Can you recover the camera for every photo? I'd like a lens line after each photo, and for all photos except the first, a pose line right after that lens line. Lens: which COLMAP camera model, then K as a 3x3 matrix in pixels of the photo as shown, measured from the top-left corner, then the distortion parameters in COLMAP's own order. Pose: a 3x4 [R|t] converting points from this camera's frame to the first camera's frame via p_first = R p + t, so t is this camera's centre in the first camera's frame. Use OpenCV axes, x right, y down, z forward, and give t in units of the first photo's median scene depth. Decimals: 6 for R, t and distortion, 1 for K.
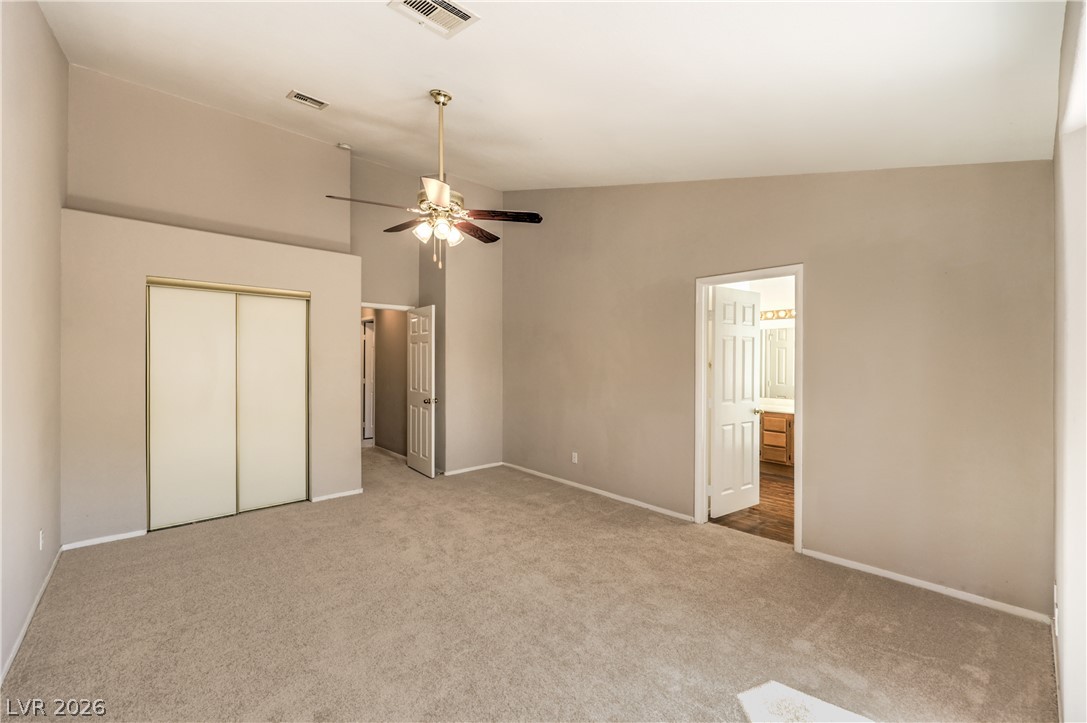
lens RADIAL K [[437.8, 0, 545.3], [0, 437.8, 361.8], [0, 0, 1]] dist [-0.000464, -0.000076]
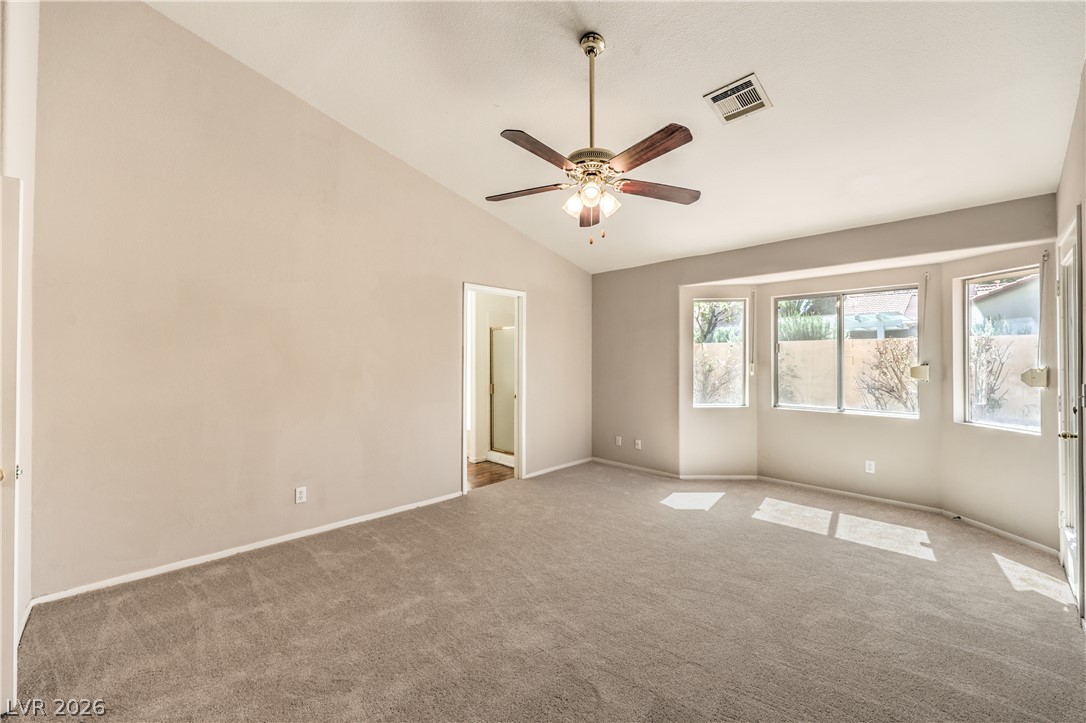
lens RADIAL K [[431.9, 0, 543.8], [0, 431.9, 359.3], [0, 0, 1]] dist [-0.002327, -0.000270]
pose [[-0.050188, 0.000287, 0.998740, -0.726787], [-0.001898, 0.999998, -0.000383, 0.012543], [-0.998738, -0.001915, -0.050187, 0.778205]]
